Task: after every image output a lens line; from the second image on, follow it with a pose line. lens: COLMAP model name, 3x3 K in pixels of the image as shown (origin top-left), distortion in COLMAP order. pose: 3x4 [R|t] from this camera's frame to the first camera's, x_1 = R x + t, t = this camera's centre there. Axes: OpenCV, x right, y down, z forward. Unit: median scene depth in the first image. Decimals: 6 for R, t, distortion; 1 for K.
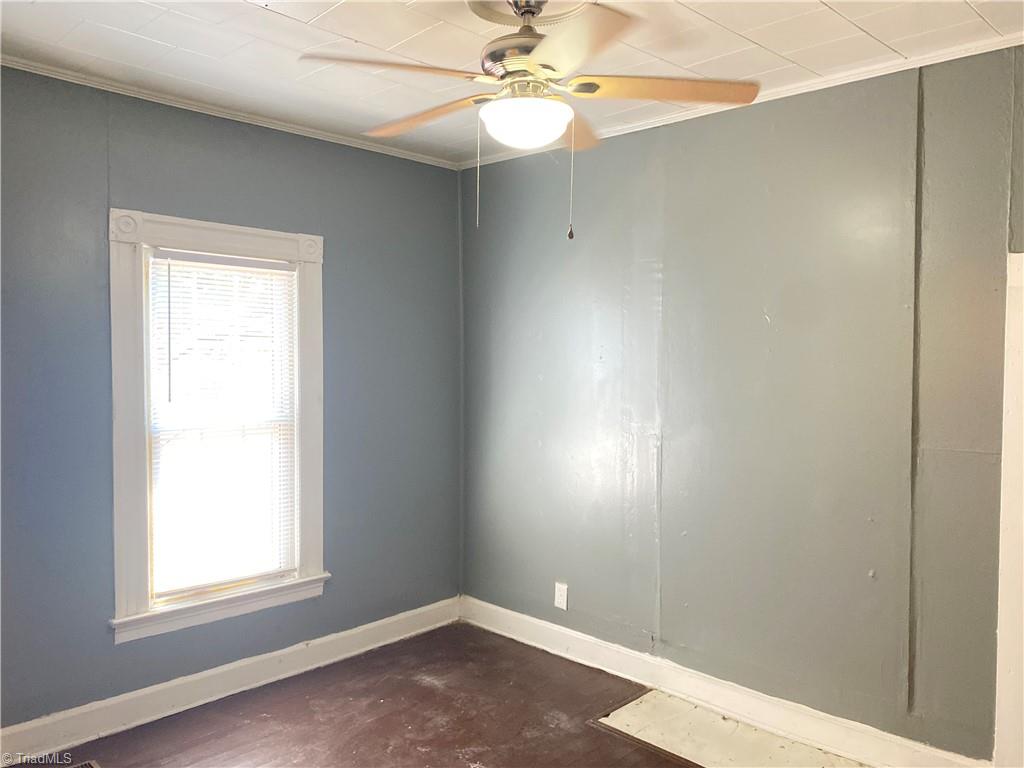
lens RADIAL K [[781.3, 0, 518.1], [0, 781.3, 378.7], [0, 0, 1]] dist [0.060613, -0.051434]
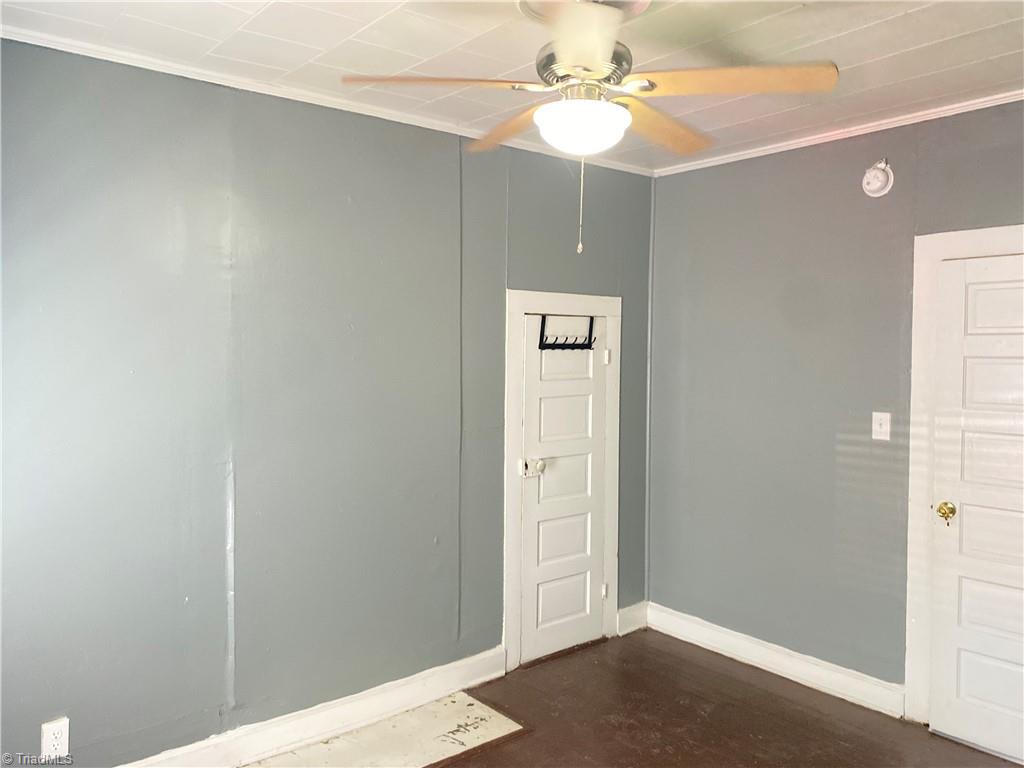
lens RADIAL K [[781.3, 0, 512.7], [0, 781.3, 377.7], [0, 0, 1]] dist [0.060613, -0.051434]
pose [[0.162317, -0.043330, 0.985787, -1.229065], [0.049491, 0.998135, 0.035724, -0.068586], [-0.985497, 0.042989, 0.164159, 1.174218]]
